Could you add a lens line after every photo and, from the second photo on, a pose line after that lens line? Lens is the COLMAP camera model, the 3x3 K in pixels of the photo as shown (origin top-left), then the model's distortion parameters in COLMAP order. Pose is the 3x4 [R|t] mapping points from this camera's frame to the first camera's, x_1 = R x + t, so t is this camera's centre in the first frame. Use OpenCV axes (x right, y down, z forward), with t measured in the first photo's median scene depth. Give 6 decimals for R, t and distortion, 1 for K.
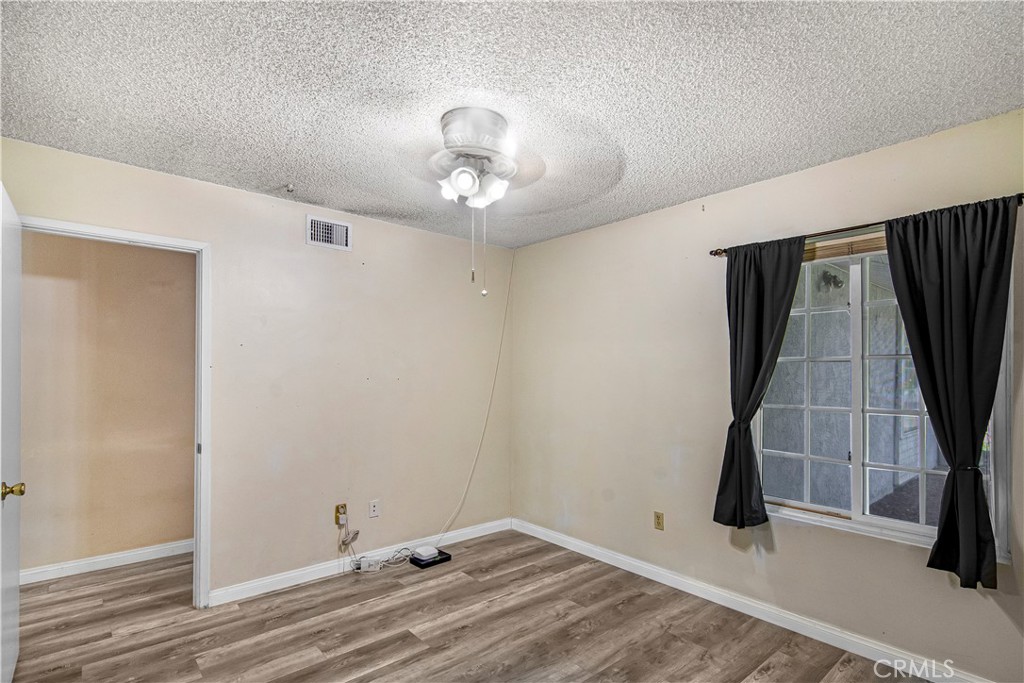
lens RADIAL K [[502.2, 0, 522.8], [0, 502.2, 373.6], [0, 0, 1]] dist [0.016771, -0.003007]
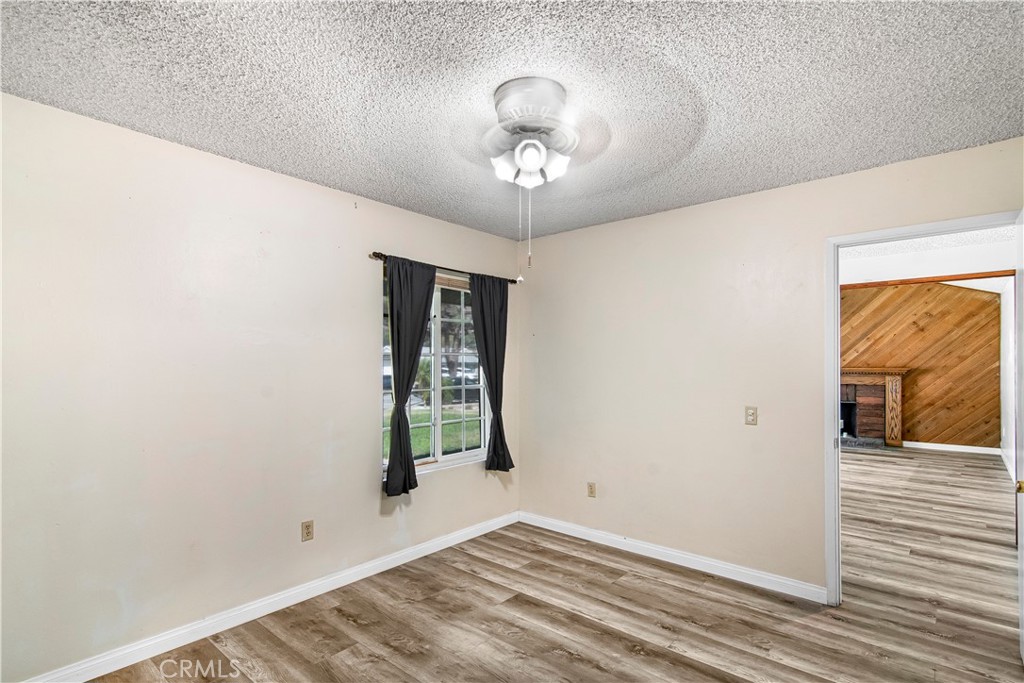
lens RADIAL K [[502.2, 0, 513.1], [0, 502.2, 361.8], [0, 0, 1]] dist [0.016771, -0.003007]
pose [[-0.132538, 0.001161, 0.991177, -0.774691], [0.000945, 0.999999, -0.001045, -0.005281], [-0.991177, 0.000798, -0.132539, 0.885977]]
